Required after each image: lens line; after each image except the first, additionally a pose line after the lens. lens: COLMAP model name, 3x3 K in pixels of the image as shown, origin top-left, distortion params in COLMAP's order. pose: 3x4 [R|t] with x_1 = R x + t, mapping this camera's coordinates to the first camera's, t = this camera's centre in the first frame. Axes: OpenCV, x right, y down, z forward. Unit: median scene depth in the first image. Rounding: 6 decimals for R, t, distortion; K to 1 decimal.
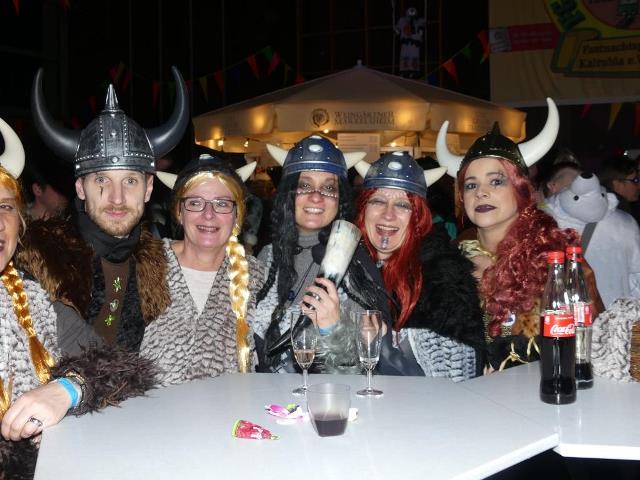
lens RADIAL K [[771.1, 0, 320.0], [0, 771.1, 240.0], [0, 0, 1]] dist [-0.085152, 0.050984]
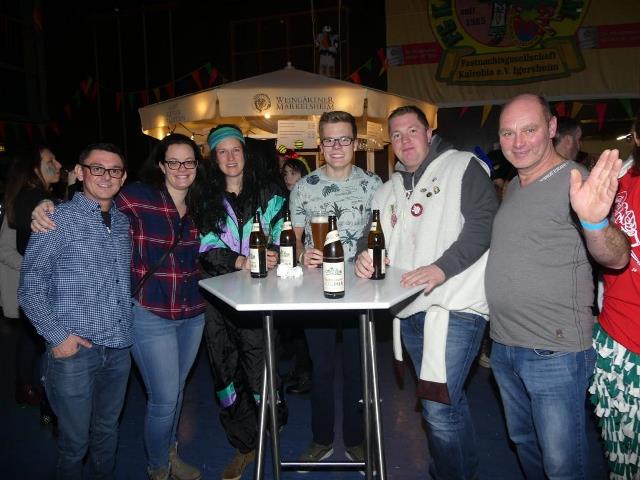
lens RADIAL K [[475.2, 0, 320.0], [0, 475.2, 240.0], [0, 0, 1]] dist [-0.008272, -0.001859]
pose [[0.987754, -0.027377, 0.153601, -0.017813], [0.018088, 0.997940, 0.061553, -0.008700], [-0.154969, -0.058021, 0.986214, 0.239653]]
